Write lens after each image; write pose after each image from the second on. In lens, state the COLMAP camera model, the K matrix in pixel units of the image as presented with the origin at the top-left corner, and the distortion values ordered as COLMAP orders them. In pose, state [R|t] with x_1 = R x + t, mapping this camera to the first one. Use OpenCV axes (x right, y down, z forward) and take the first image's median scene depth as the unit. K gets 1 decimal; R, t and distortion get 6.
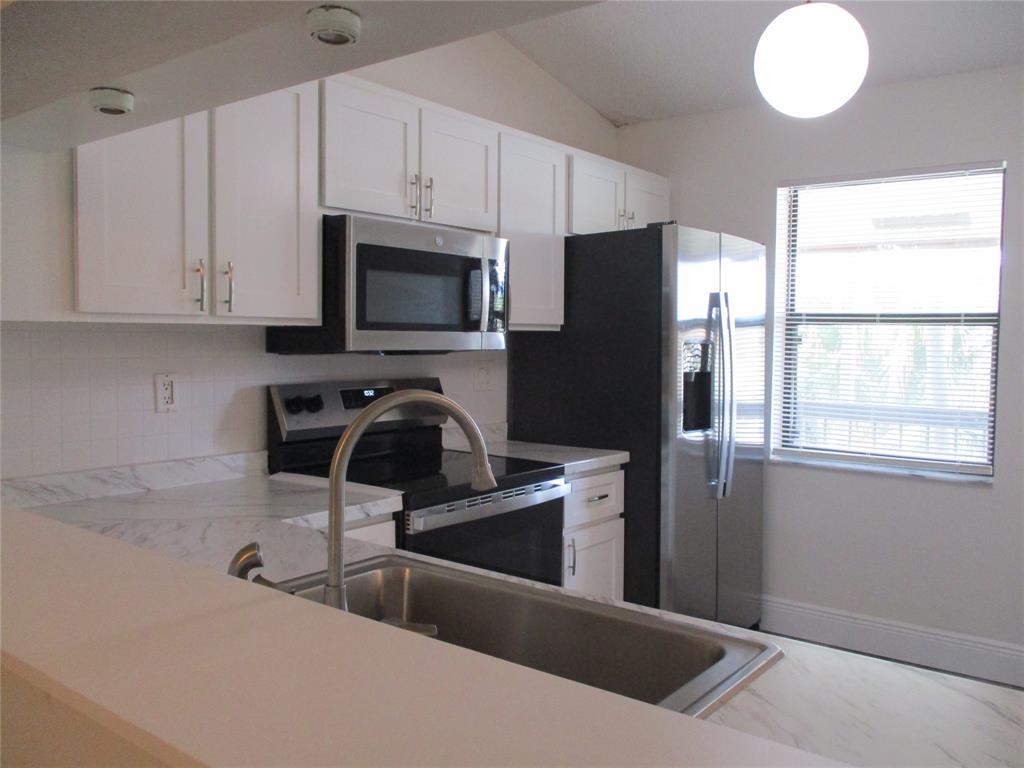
lens RADIAL K [[856.5, 0, 507.7], [0, 856.5, 381.3], [0, 0, 1]] dist [-0.026765, 0.010942]
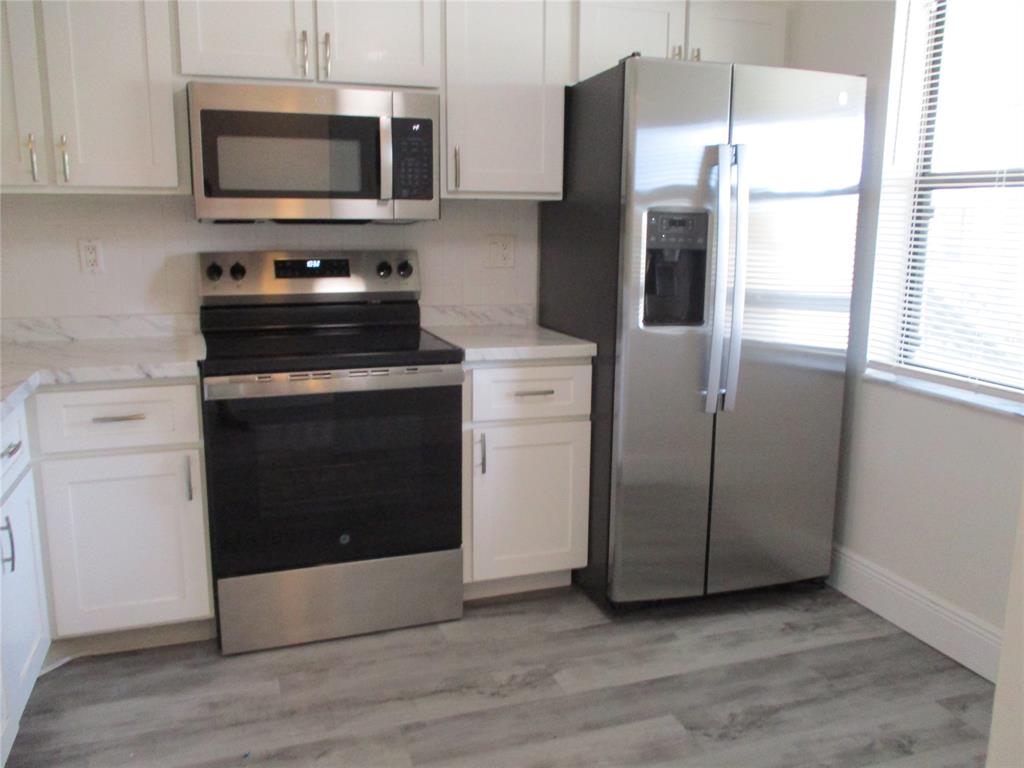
lens RADIAL K [[856.5, 0, 523.3], [0, 856.5, 380.1], [0, 0, 1]] dist [-0.026765, 0.010942]
pose [[0.844200, 0.099825, -0.526651, 0.617623], [-0.027781, 0.989334, 0.142994, -0.001255], [0.535308, -0.106084, 0.837969, 0.293475]]
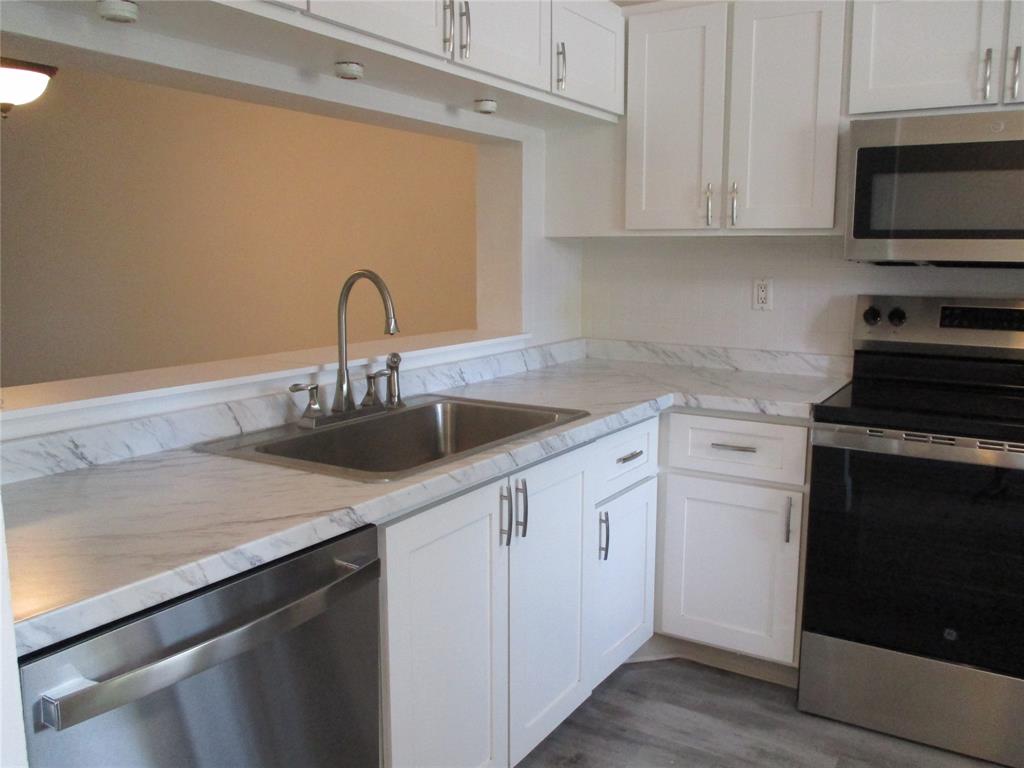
lens RADIAL K [[856.5, 0, 521.1], [0, 856.5, 379.5], [0, 0, 1]] dist [-0.026765, 0.010942]
pose [[0.109212, 0.140438, -0.984048, 0.680725], [-0.056611, 0.989241, 0.134896, -0.009644], [0.992405, 0.040975, 0.115988, 0.454910]]
